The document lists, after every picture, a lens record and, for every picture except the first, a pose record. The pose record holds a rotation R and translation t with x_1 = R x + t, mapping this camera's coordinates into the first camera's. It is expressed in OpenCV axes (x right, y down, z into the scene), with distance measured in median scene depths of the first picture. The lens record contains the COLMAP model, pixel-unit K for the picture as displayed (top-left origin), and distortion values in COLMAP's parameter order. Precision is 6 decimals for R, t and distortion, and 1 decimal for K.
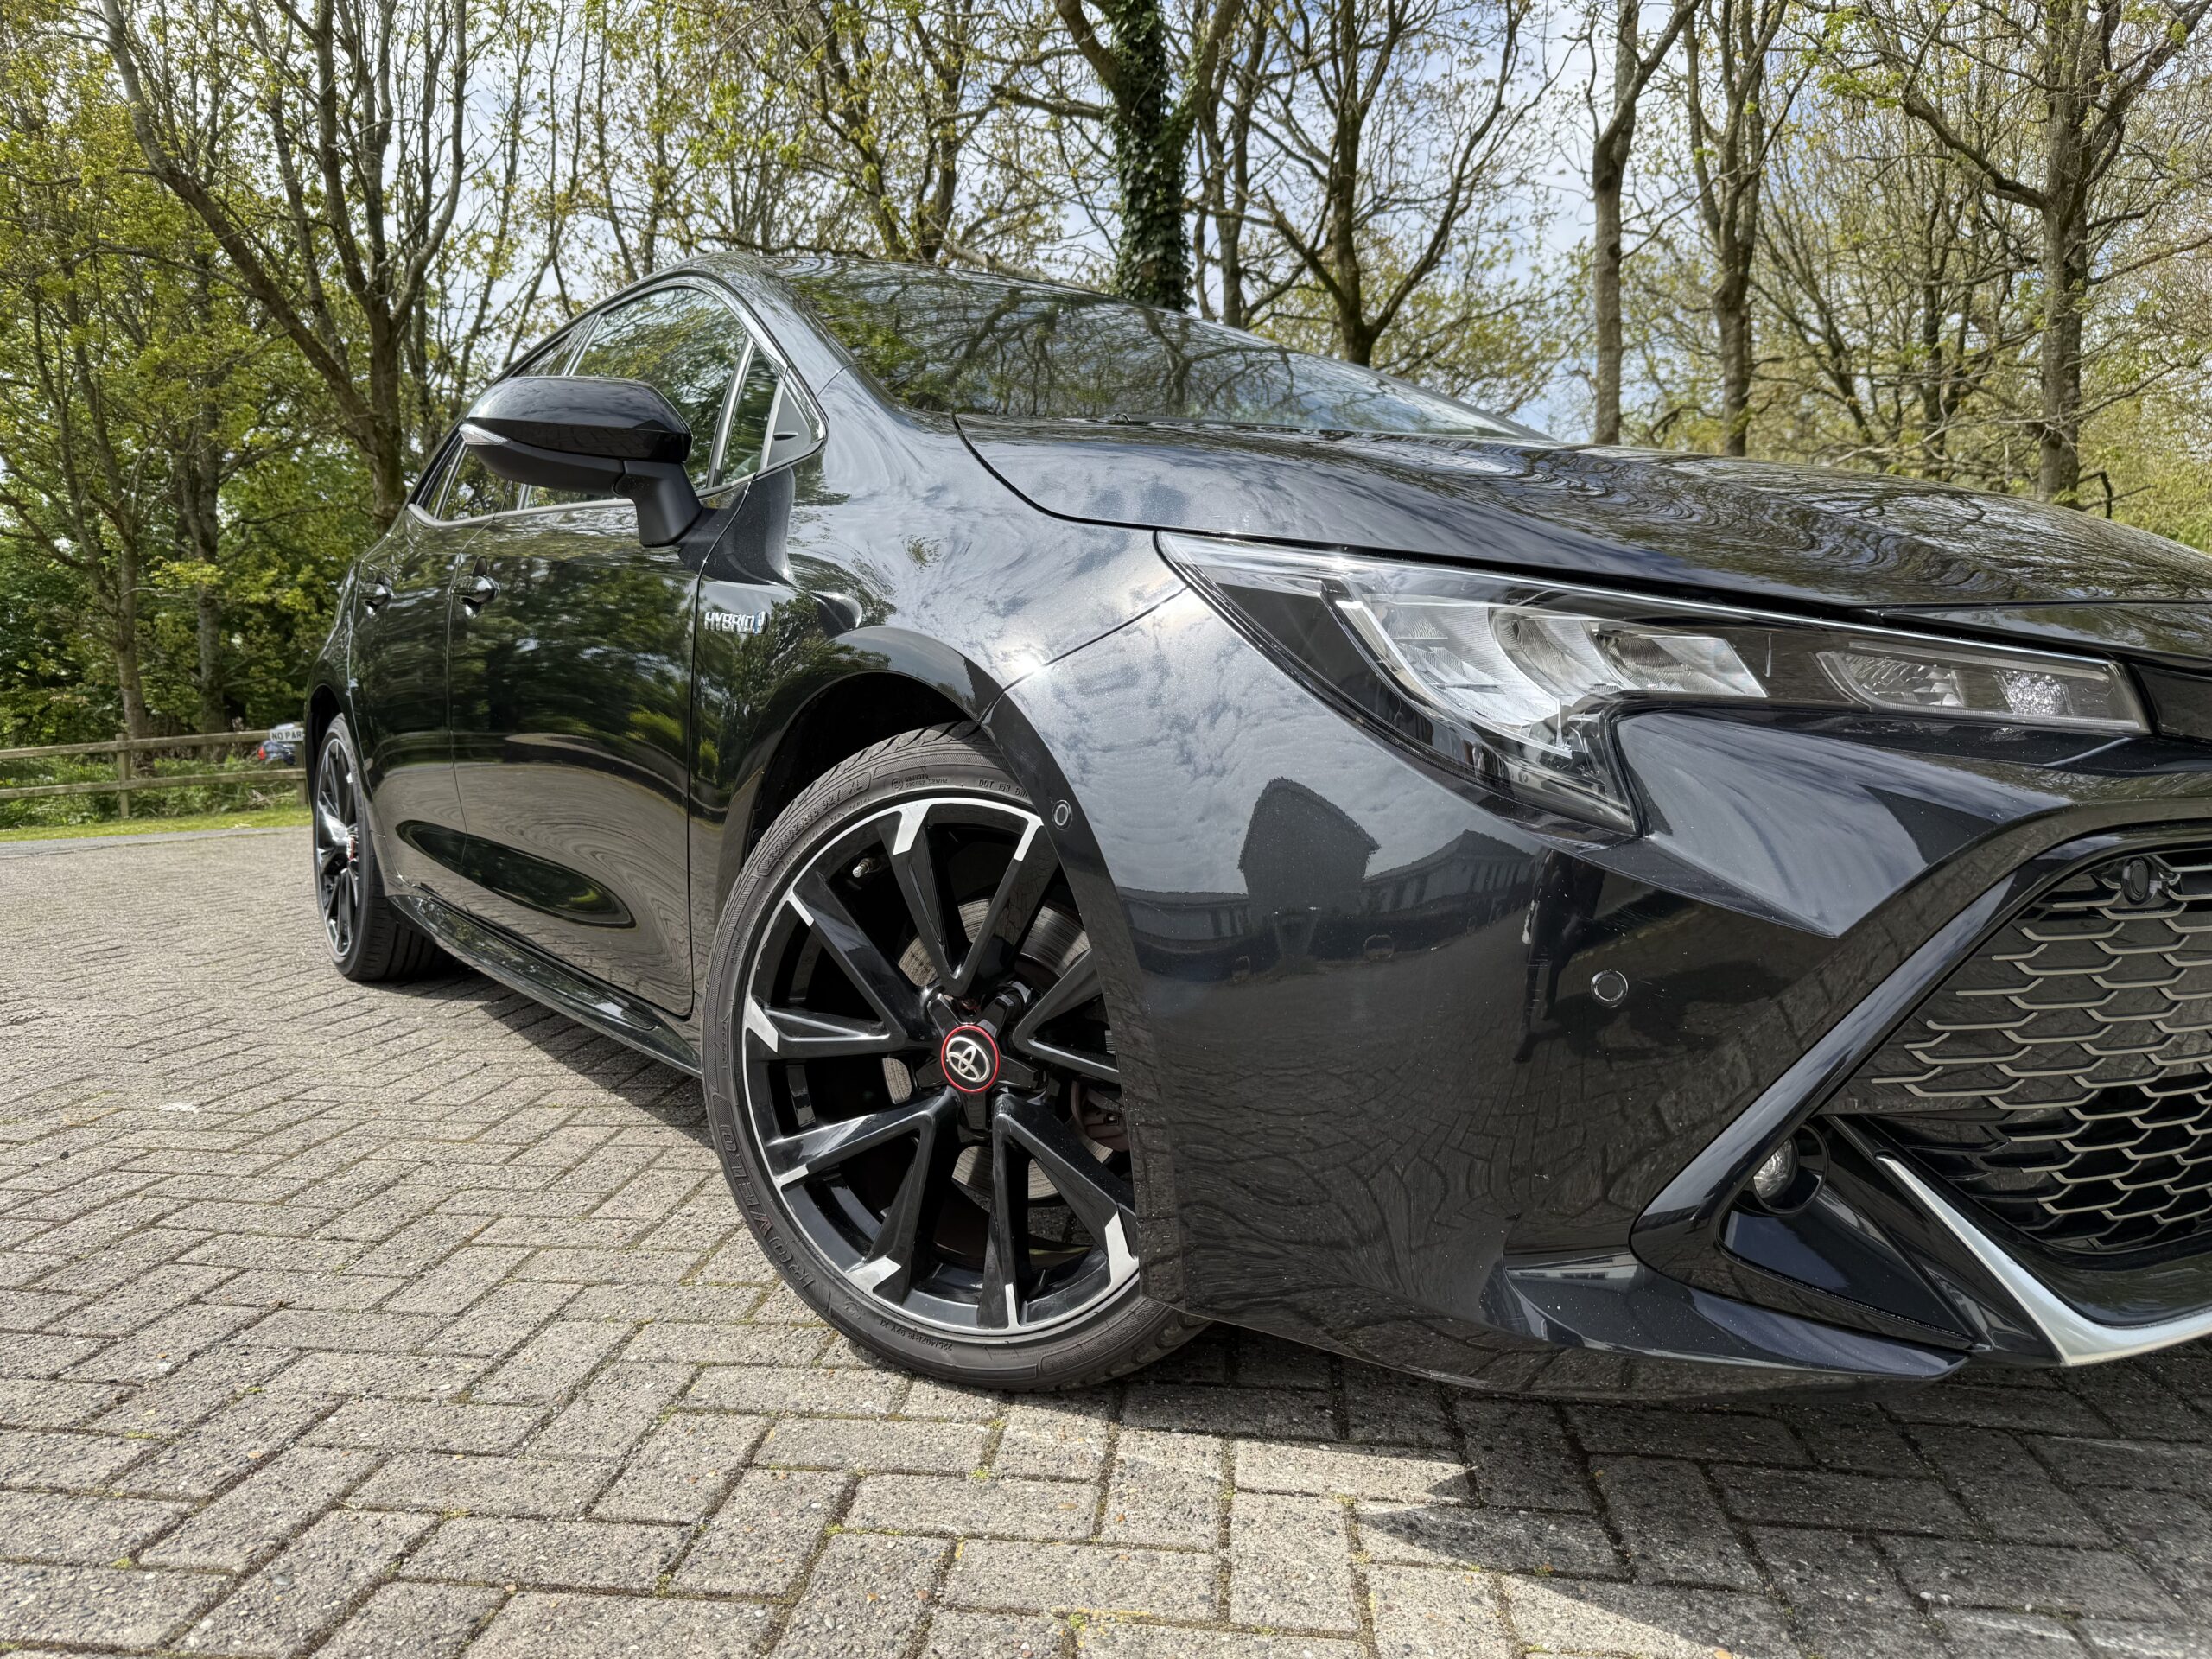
lens RADIAL K [[1606.1, 0, 1106.0], [0, 1606.1, 829.5], [0, 0, 1]] dist [-0.008165, -0.005933]
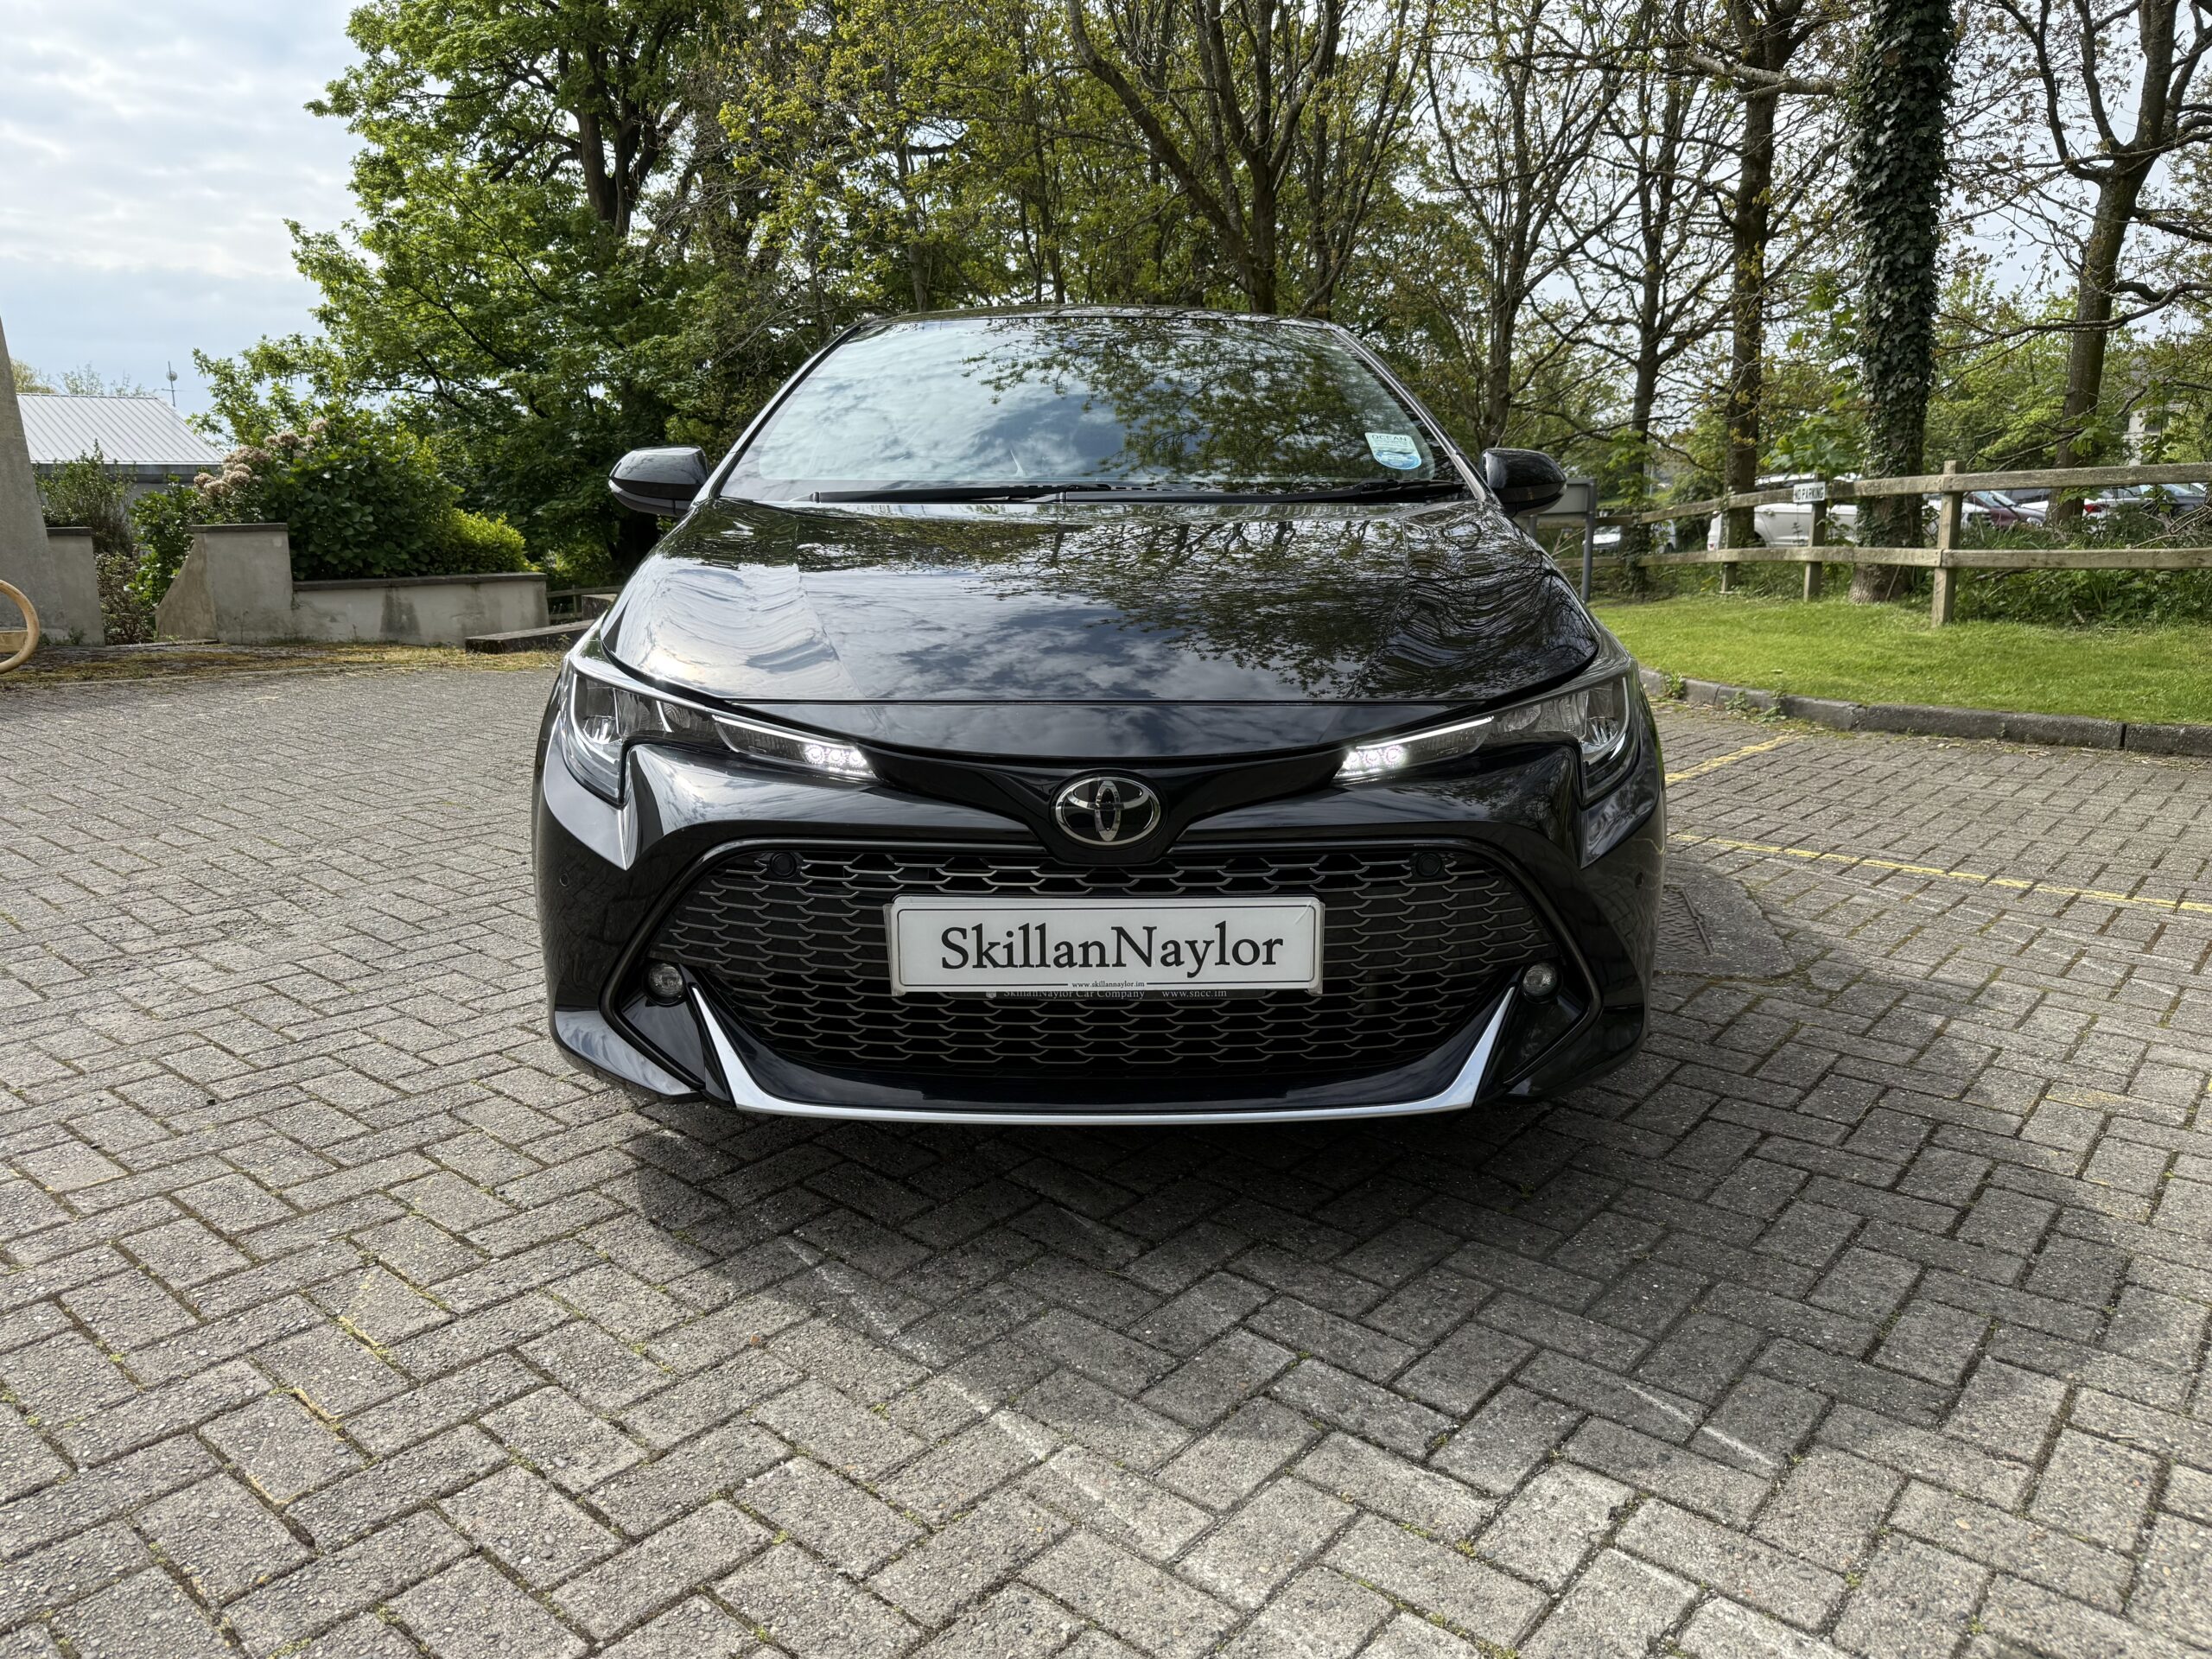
lens RADIAL K [[1580.8, 0, 1106.0], [0, 1580.8, 829.5], [0, 0, 1]] dist [0.067703, -0.093499]
pose [[0.821206, 0.120412, -0.557783, 1.367423], [-0.044415, 0.988005, 0.147895, -0.206388], [0.568901, -0.096679, 0.816704, -0.198606]]
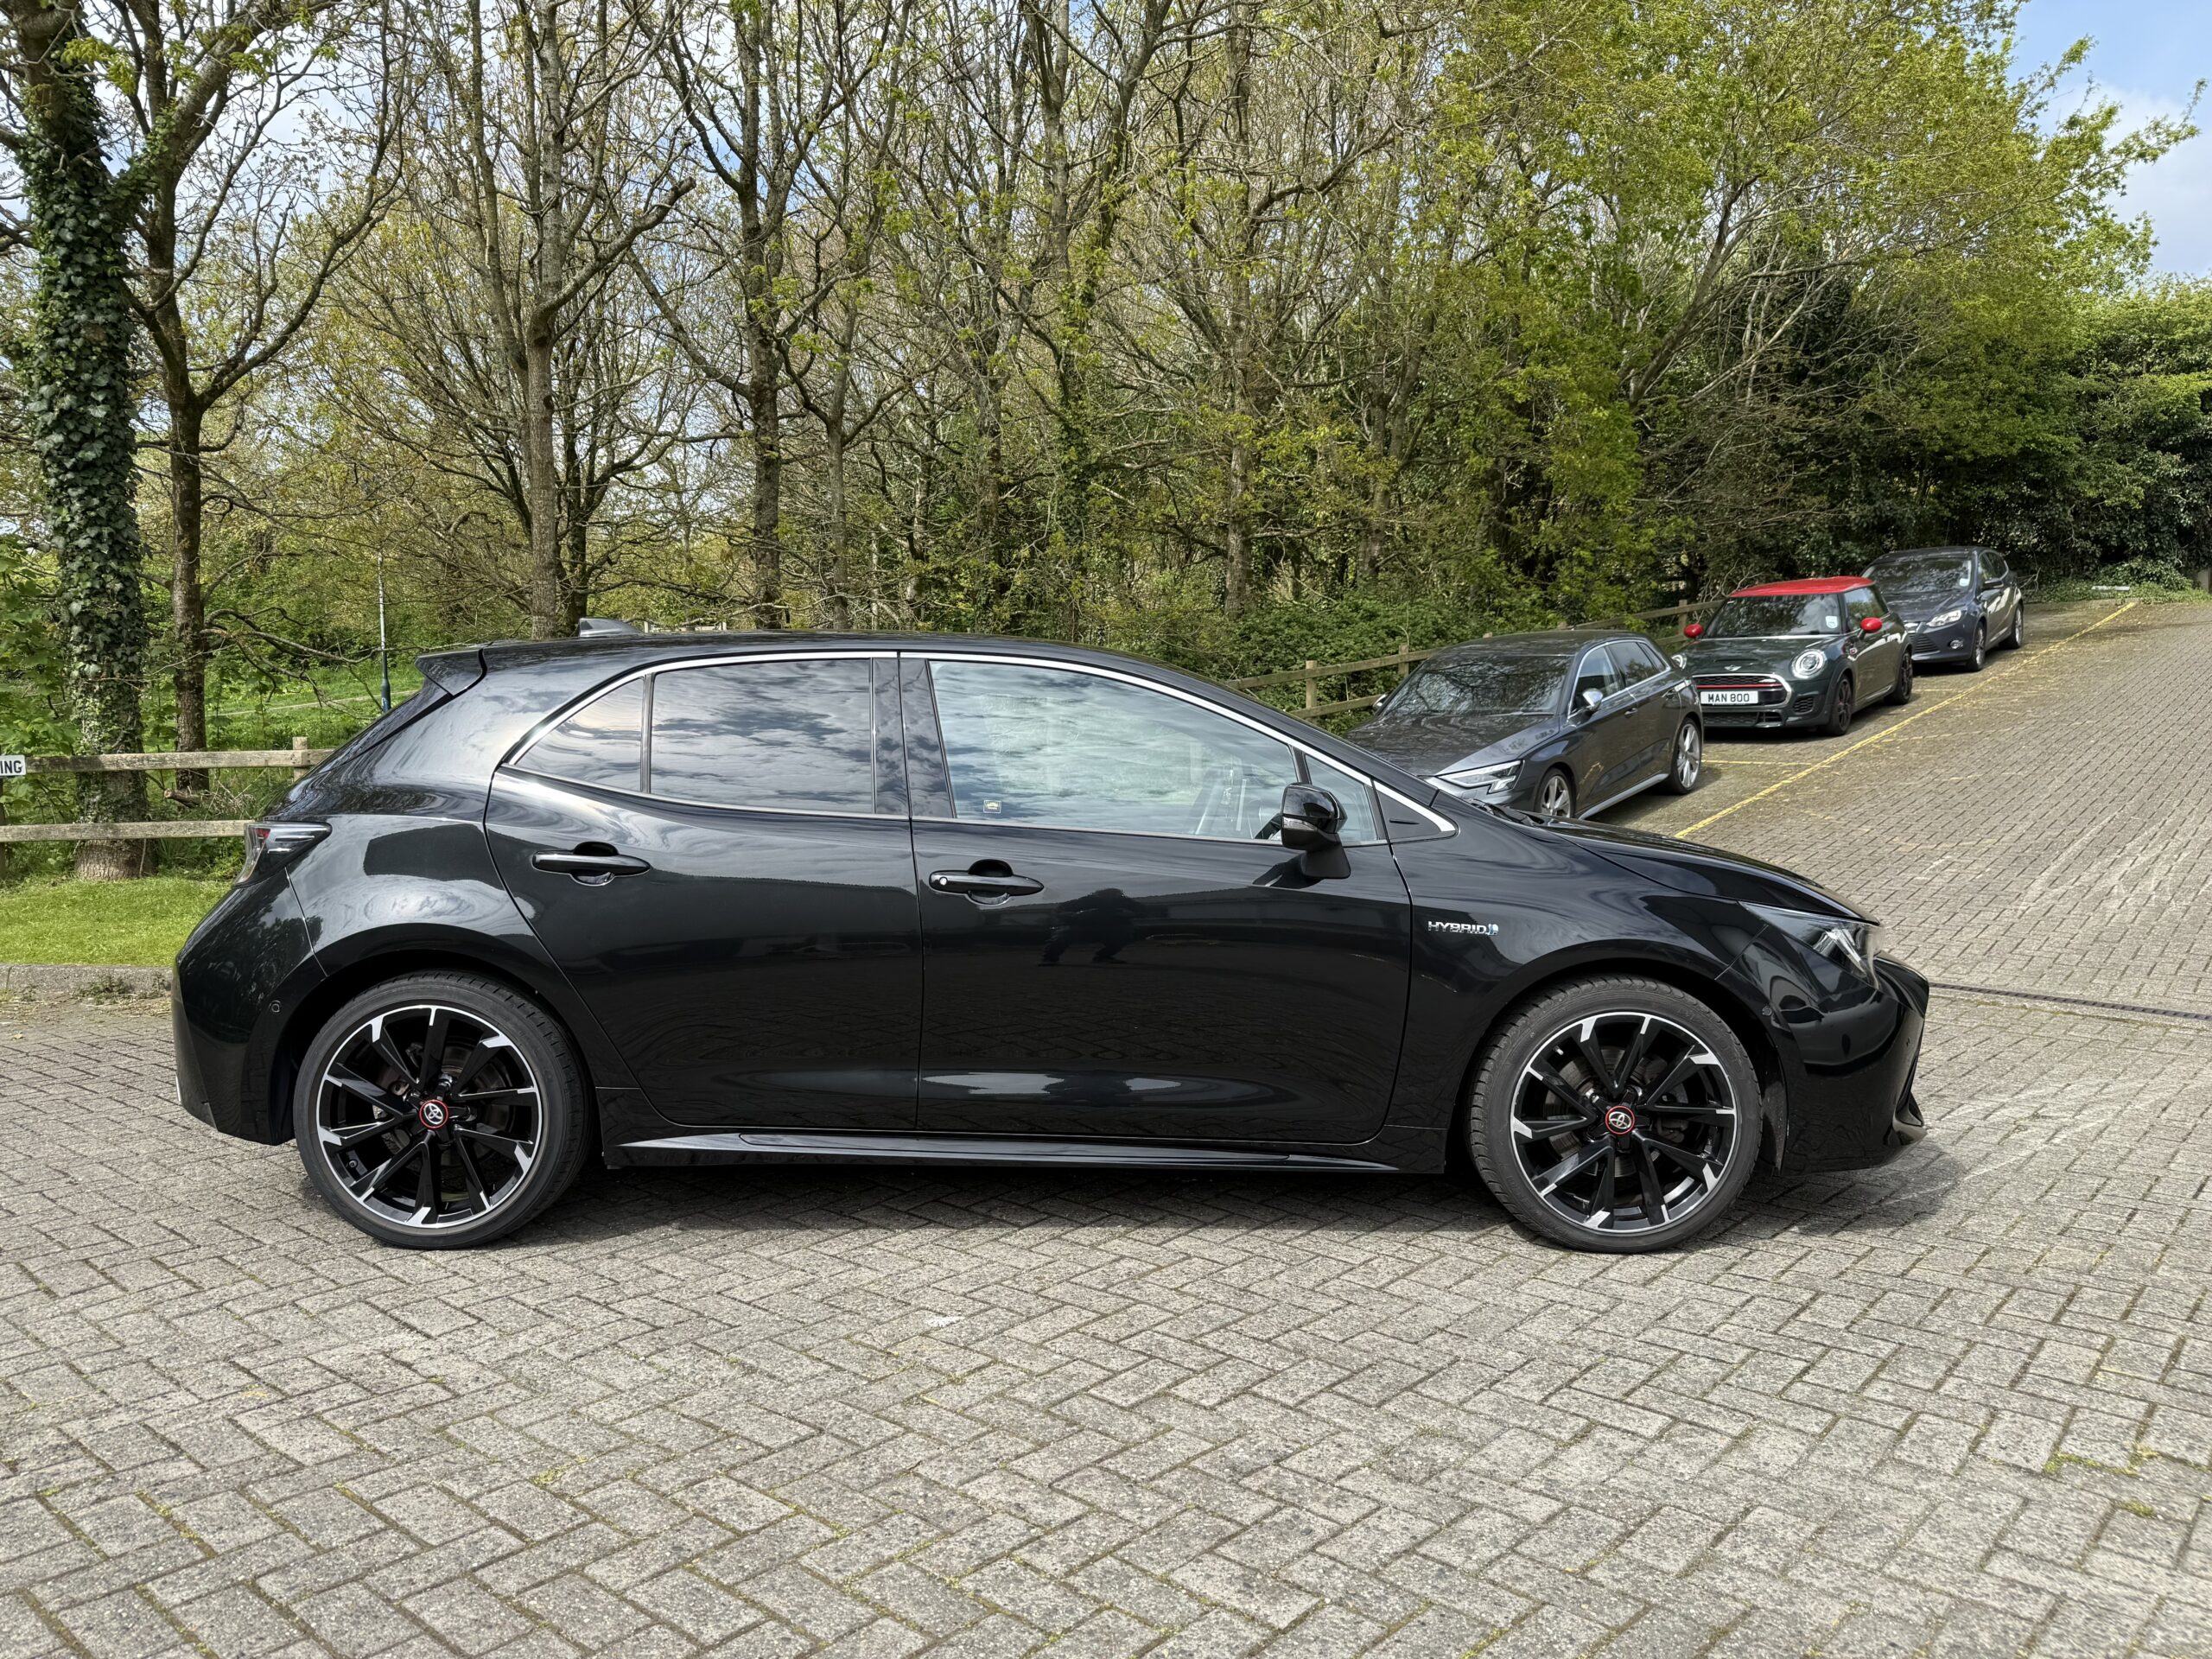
lens RADIAL K [[1574.3, 0, 1106.0], [0, 1574.3, 863.9], [0, 0, 1]] dist [0.066236, -0.085805]
pose [[0.576715, -0.071093, 0.813846, -2.435155], [0.060862, 0.997177, 0.043979, -0.382383], [-0.814675, 0.024169, 0.579414, 0.258896]]
